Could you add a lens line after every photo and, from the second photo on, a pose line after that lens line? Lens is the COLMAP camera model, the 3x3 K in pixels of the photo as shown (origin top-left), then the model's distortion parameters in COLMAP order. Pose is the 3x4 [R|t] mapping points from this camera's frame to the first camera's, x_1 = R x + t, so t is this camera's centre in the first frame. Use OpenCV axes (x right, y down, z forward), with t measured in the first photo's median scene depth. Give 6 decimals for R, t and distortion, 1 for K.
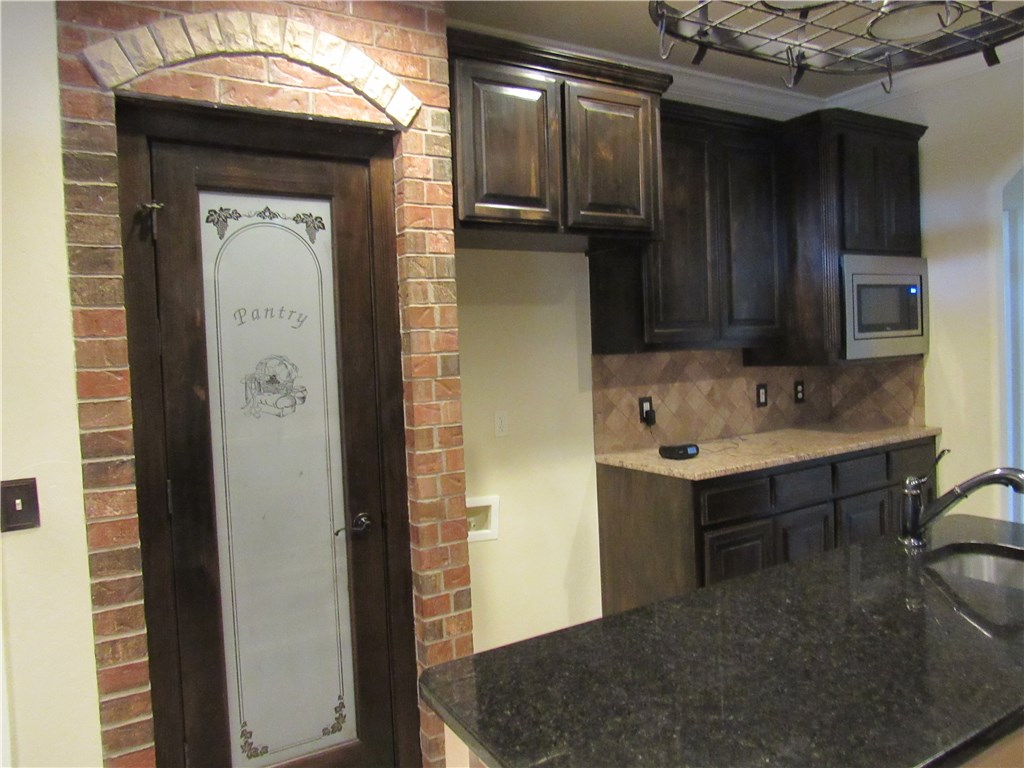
lens RADIAL K [[712.7, 0, 512.0], [0, 712.7, 384.0], [0, 0, 1]] dist [-0.020038, -0.004026]
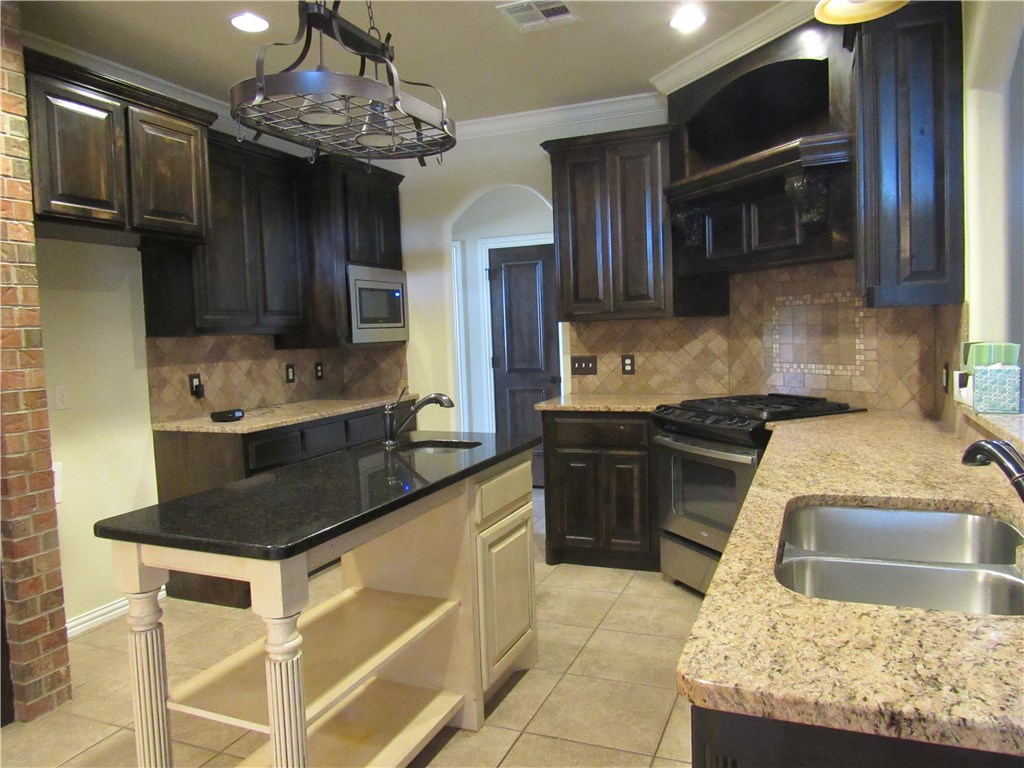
lens RADIAL K [[749.1, 0, 512.0], [0, 749.1, 384.0], [0, 0, 1]] dist [-0.003763, -0.003344]
pose [[0.800439, -0.024659, 0.598907, -0.155289], [0.028994, 0.999577, 0.002407, 0.054283], [-0.598713, 0.015438, 0.800815, -0.354178]]
